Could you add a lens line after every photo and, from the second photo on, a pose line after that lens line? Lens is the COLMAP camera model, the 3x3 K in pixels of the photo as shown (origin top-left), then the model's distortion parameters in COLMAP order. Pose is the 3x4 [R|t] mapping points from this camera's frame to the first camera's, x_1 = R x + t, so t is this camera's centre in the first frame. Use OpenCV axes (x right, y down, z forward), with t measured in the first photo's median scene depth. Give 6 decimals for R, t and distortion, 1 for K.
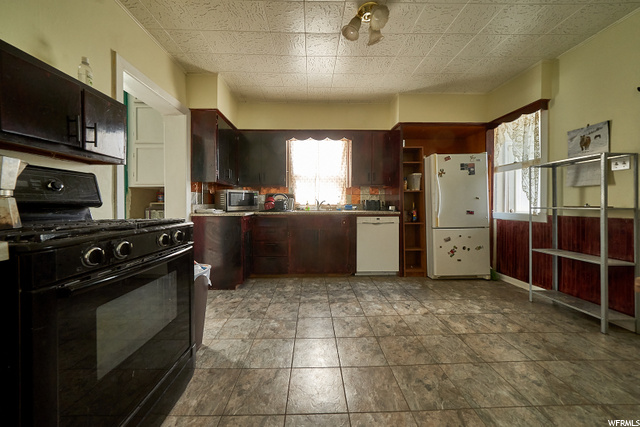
lens RADIAL K [[222.8, 0, 314.9], [0, 222.8, 213.8], [0, 0, 1]] dist [-0.000665, -0.000124]
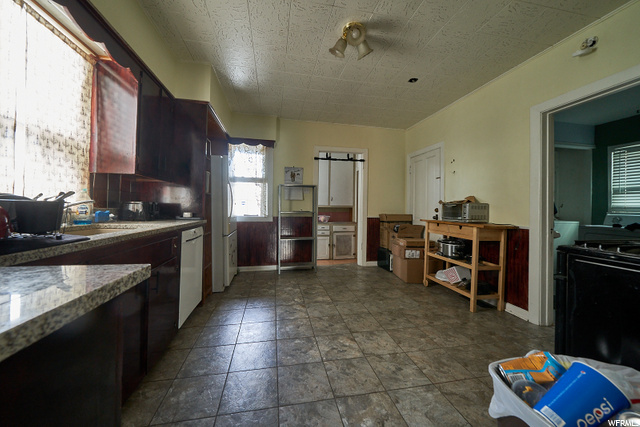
lens RADIAL K [[231.5, 0, 319.0], [0, 231.5, 209.5], [0, 0, 1]] dist [0.000220, 0.000042]
pose [[-0.180154, -0.006057, 0.983620, -0.681053], [0.028928, 0.999516, 0.011453, -0.059109], [-0.983213, 0.030517, -0.179891, 1.122377]]
